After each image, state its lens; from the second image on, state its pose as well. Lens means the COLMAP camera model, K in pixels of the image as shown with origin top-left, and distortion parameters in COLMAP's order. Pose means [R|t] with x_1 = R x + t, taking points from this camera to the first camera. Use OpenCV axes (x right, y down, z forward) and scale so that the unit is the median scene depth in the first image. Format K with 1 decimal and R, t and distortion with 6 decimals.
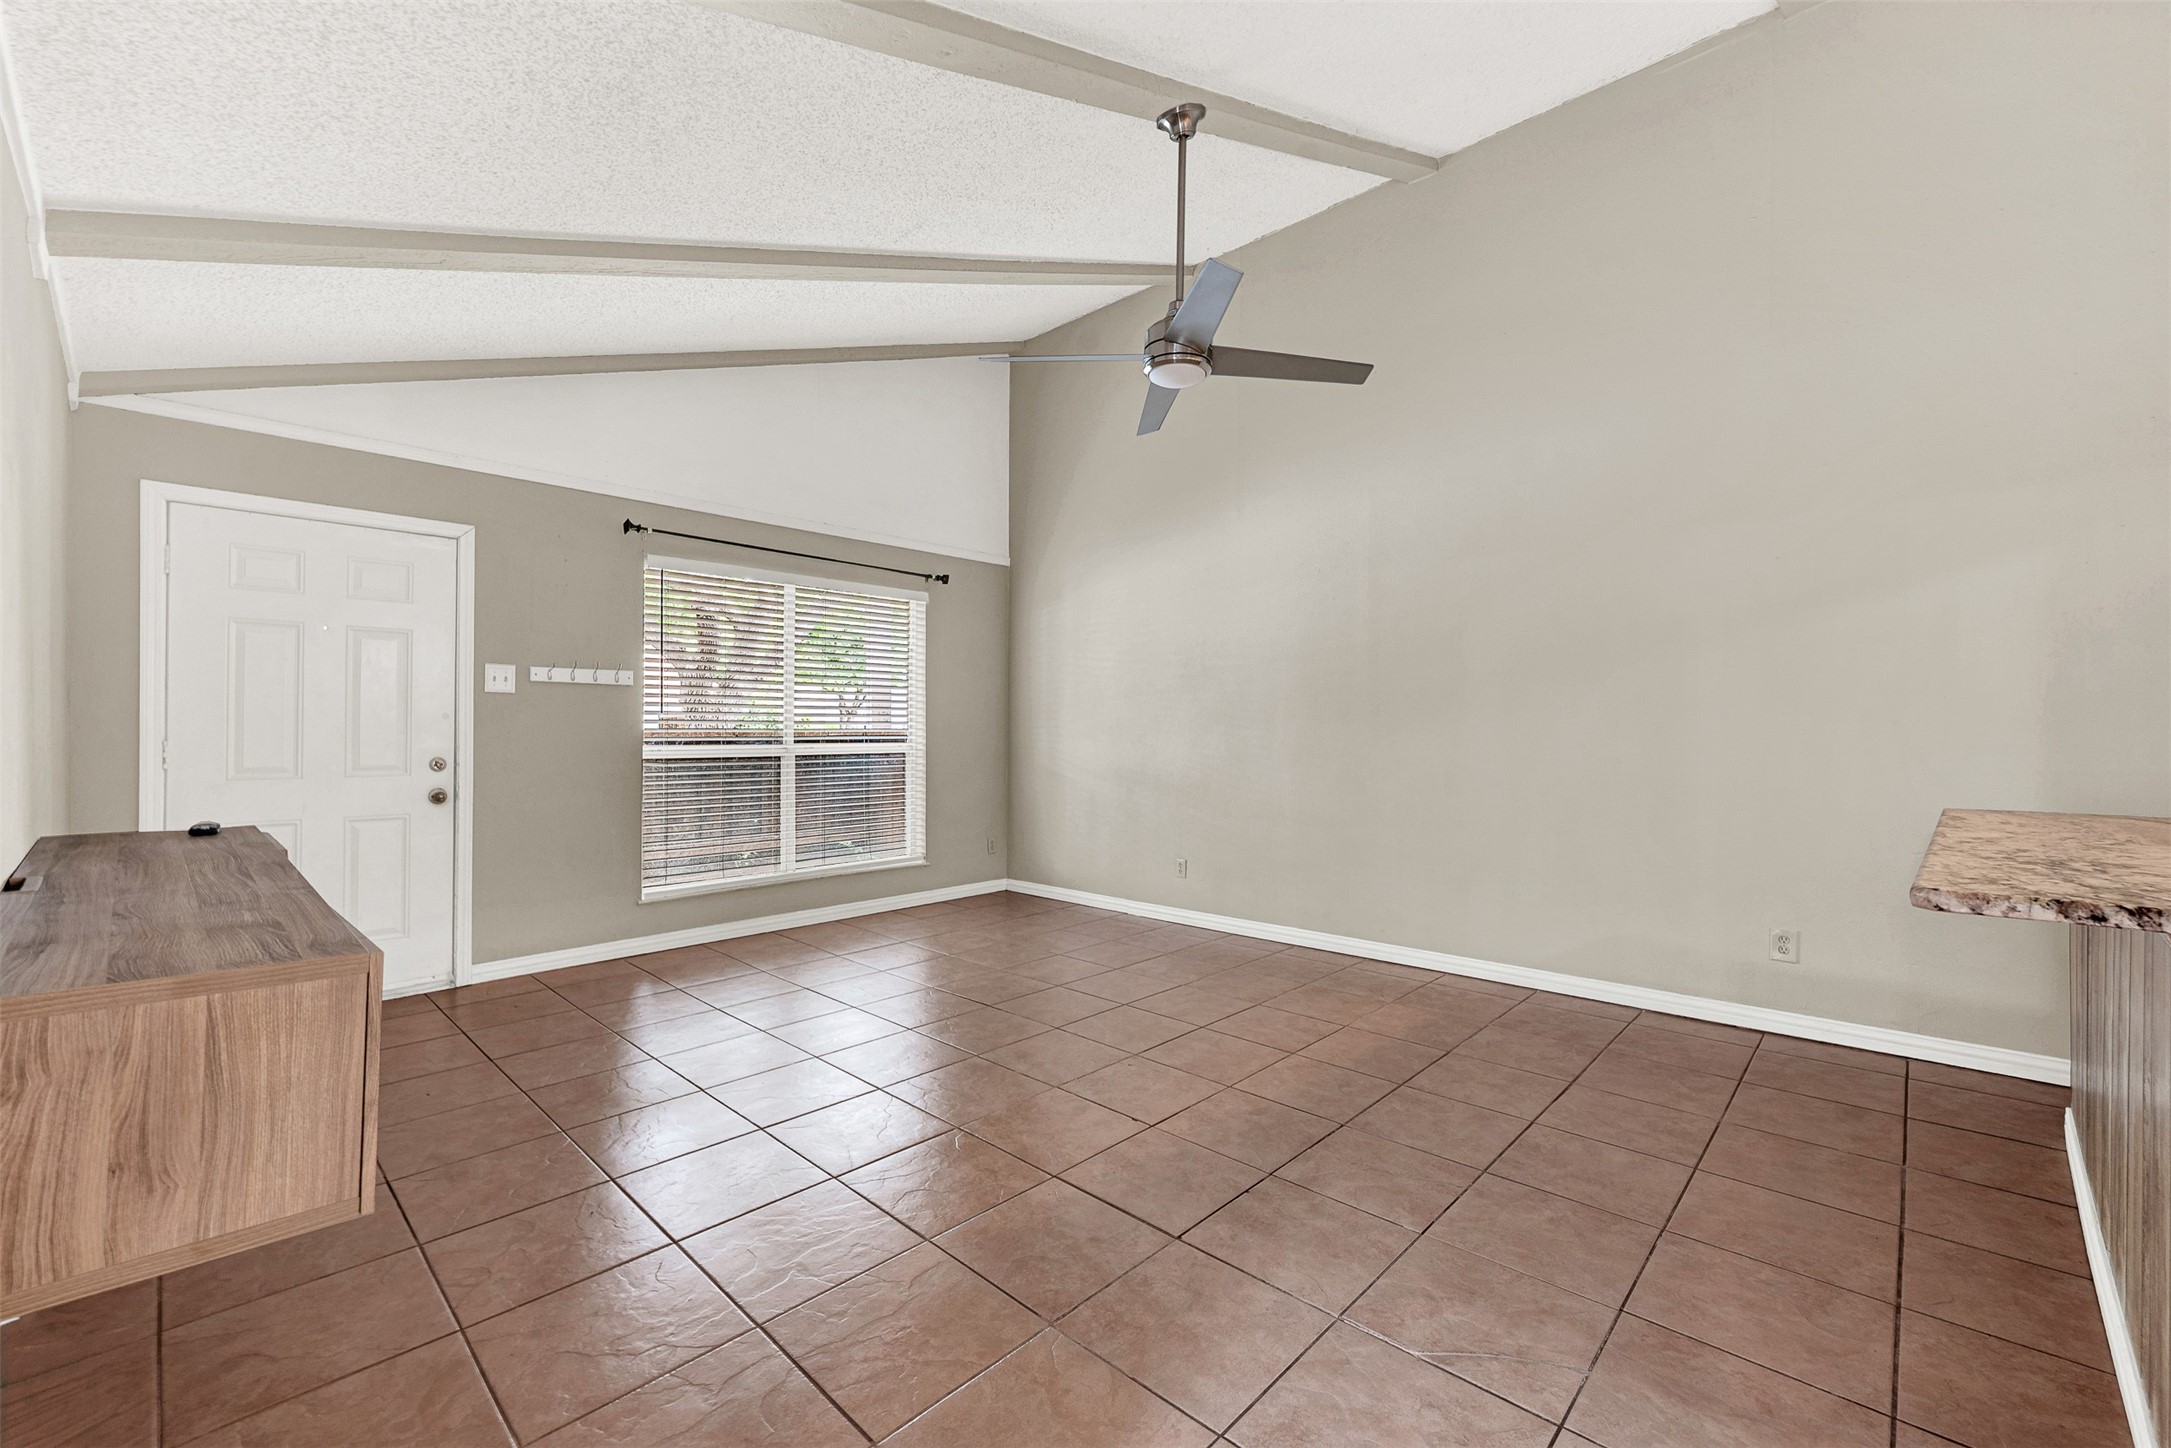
lens RADIAL K [[890.7, 0, 1078.7], [0, 890.7, 730.3], [0, 0, 1]] dist [-0.001078, -0.000300]
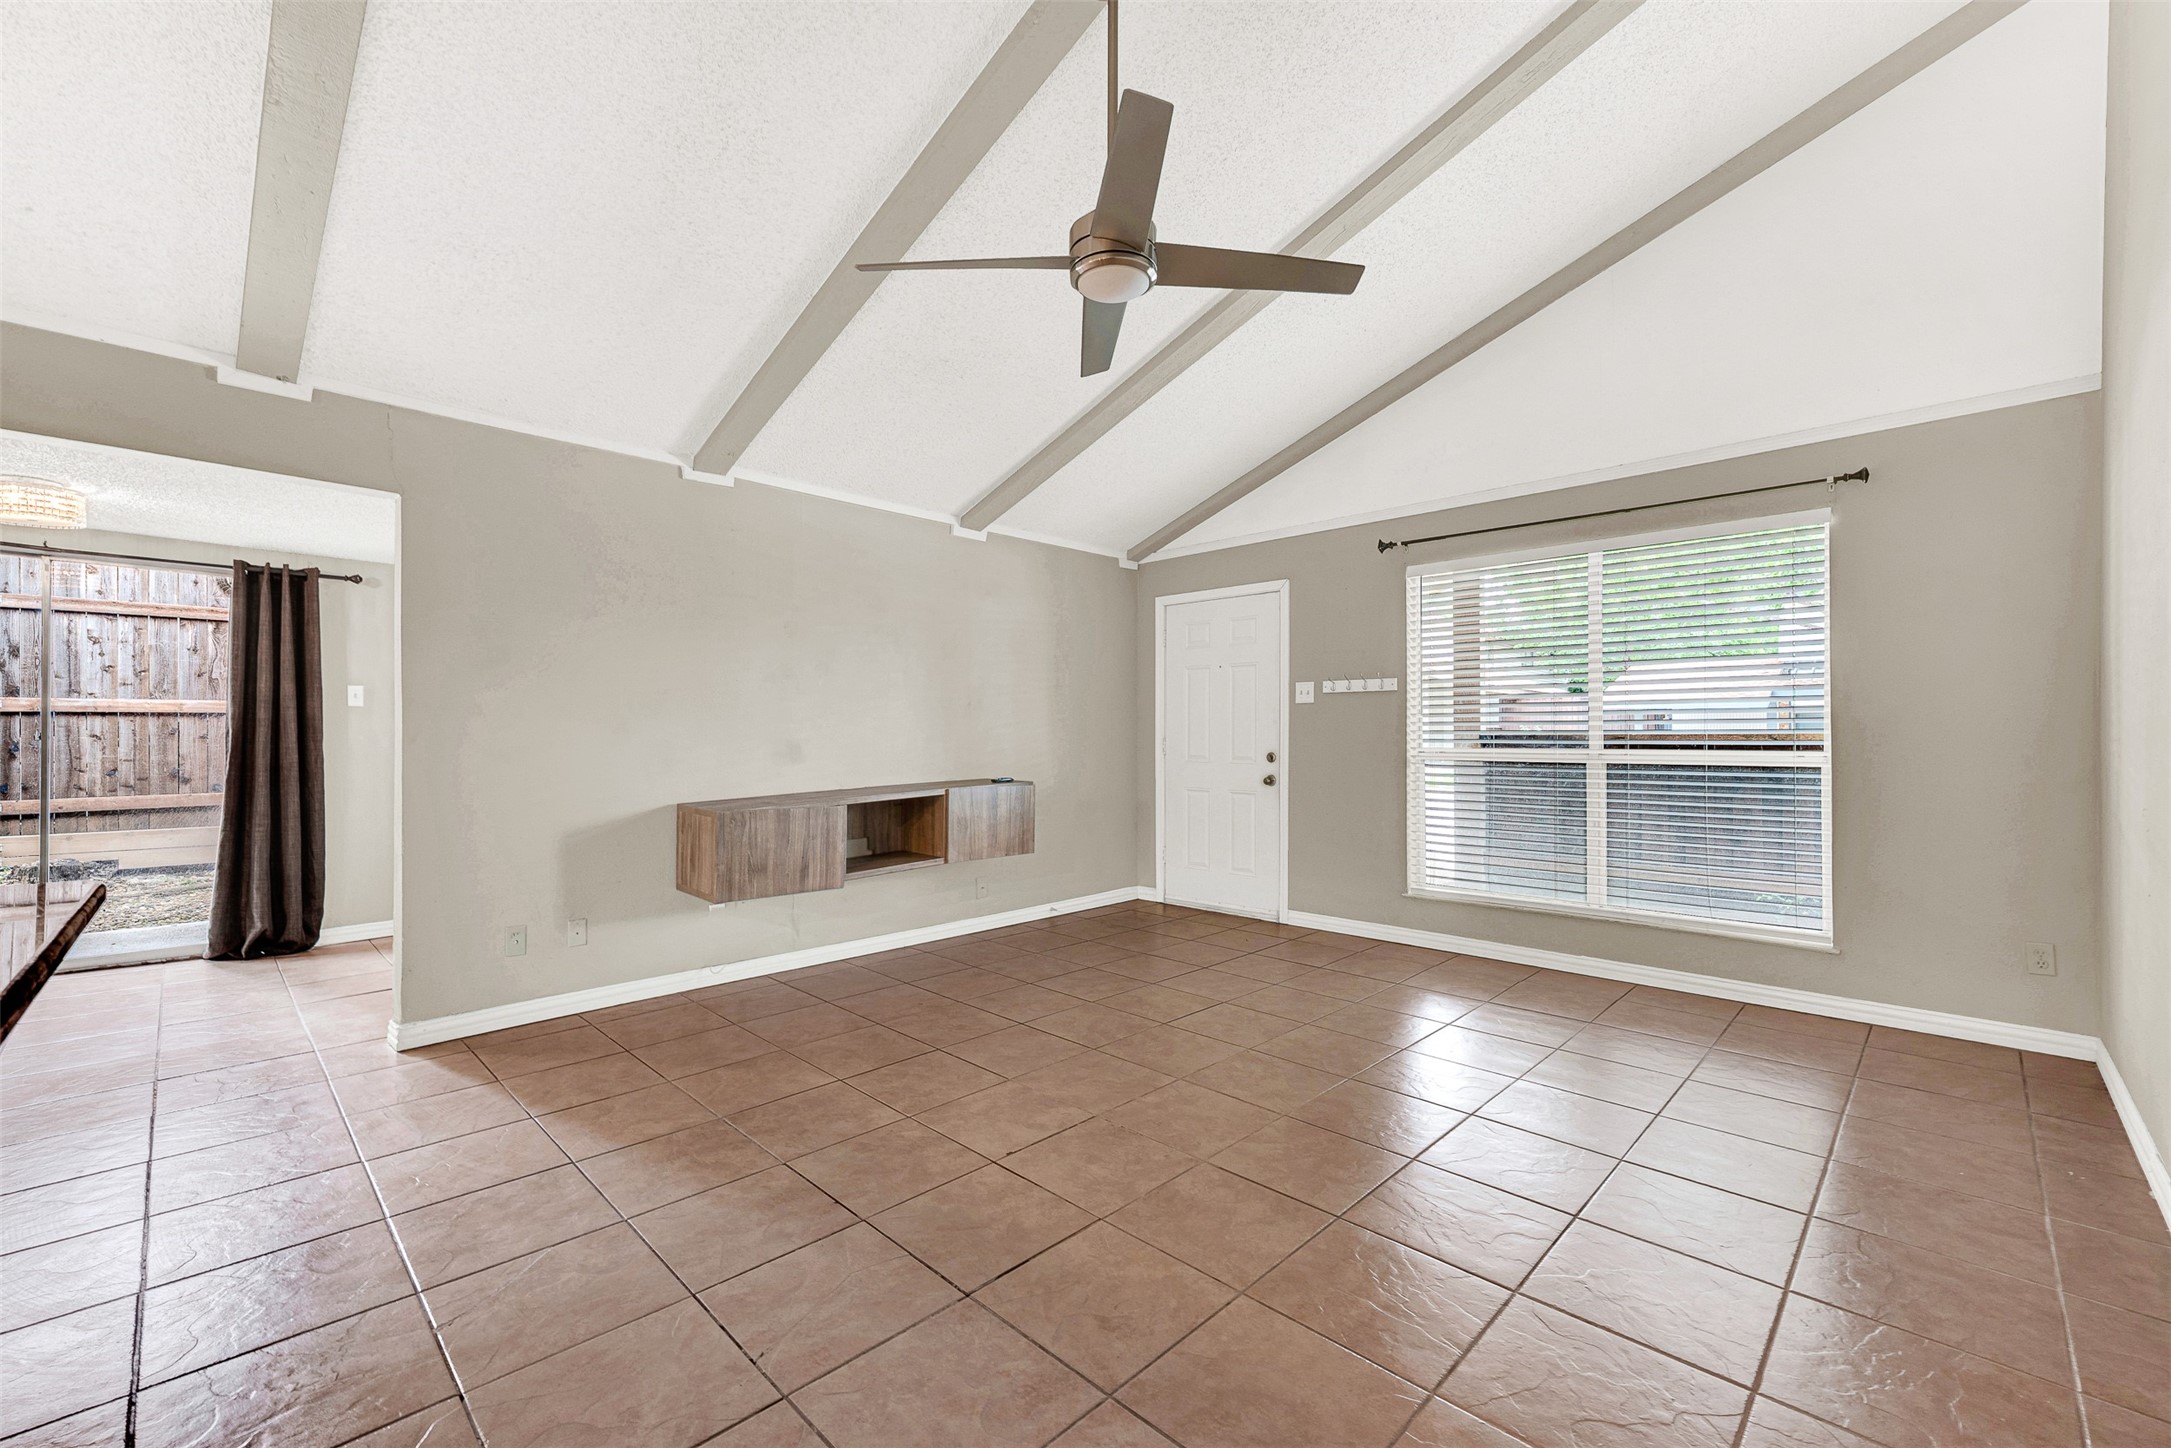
lens RADIAL K [[890.7, 0, 1085.2], [0, 890.7, 727.3], [0, 0, 1]] dist [-0.001078, -0.000300]
pose [[-0.018128, -0.005351, -0.999821, 0.654754], [0.001455, 0.999984, -0.005378, -0.001214], [0.999835, -0.001552, -0.018120, 0.722711]]
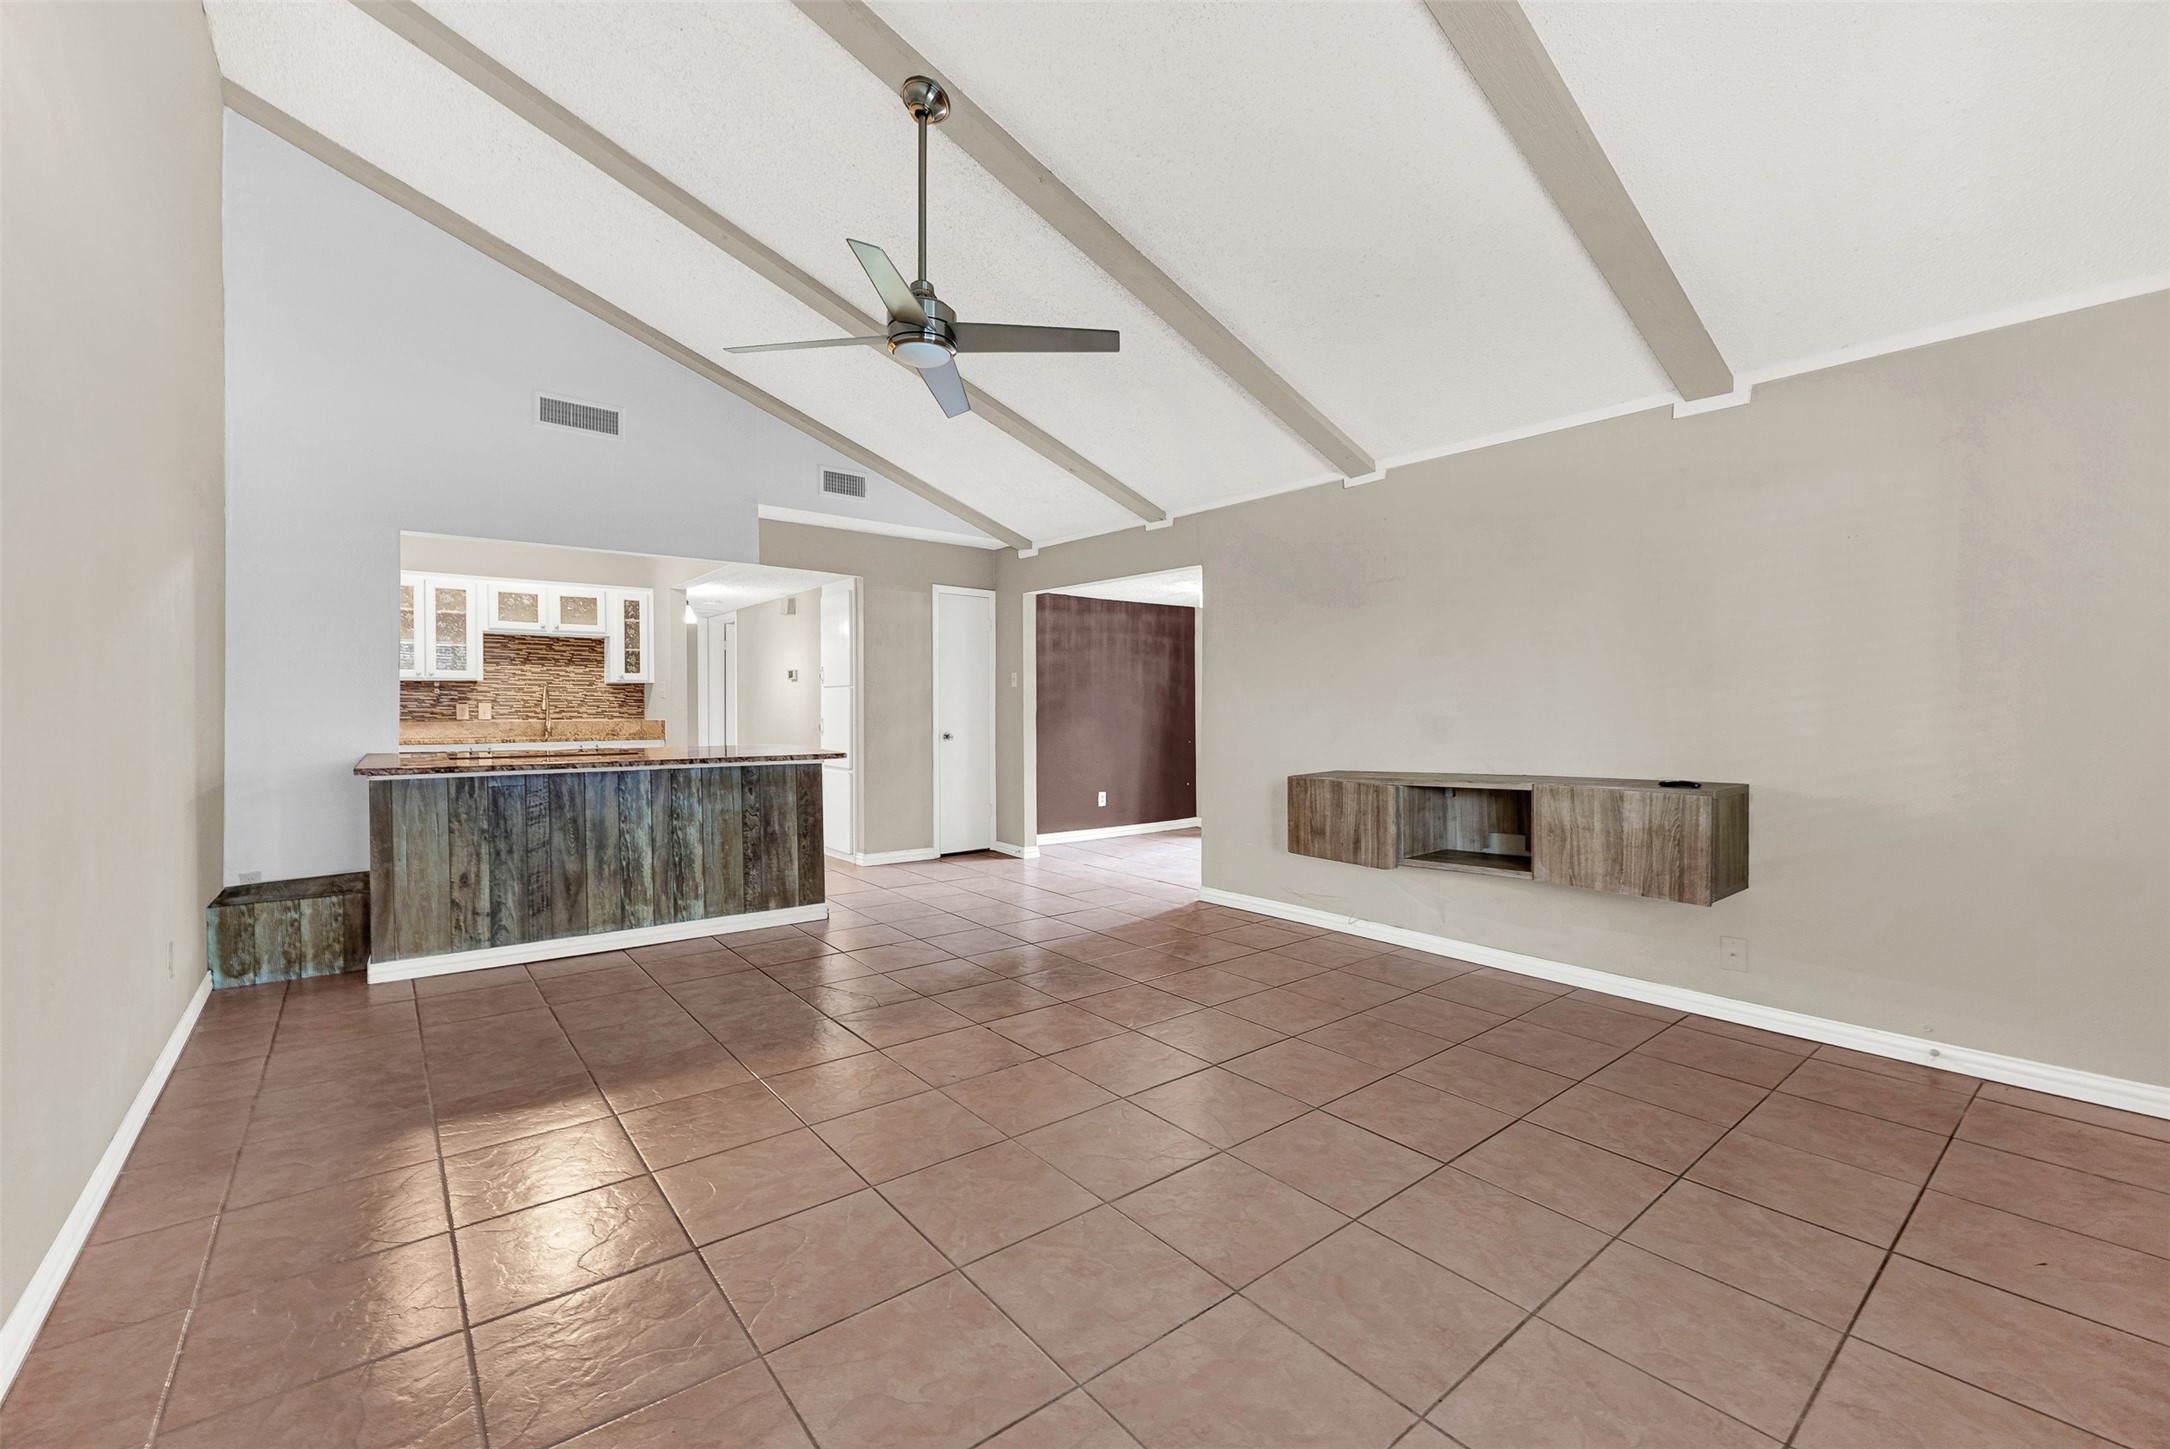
lens RADIAL K [[890.3, 0, 1077.1], [0, 890.3, 737.0], [0, 0, 1]] dist [-0.001078, -0.000300]
pose [[-0.991036, -0.007912, 0.133358, -0.142260], [-0.004146, 0.999585, 0.028491, 0.002744], [-0.133528, 0.027683, -0.990658, 1.436991]]
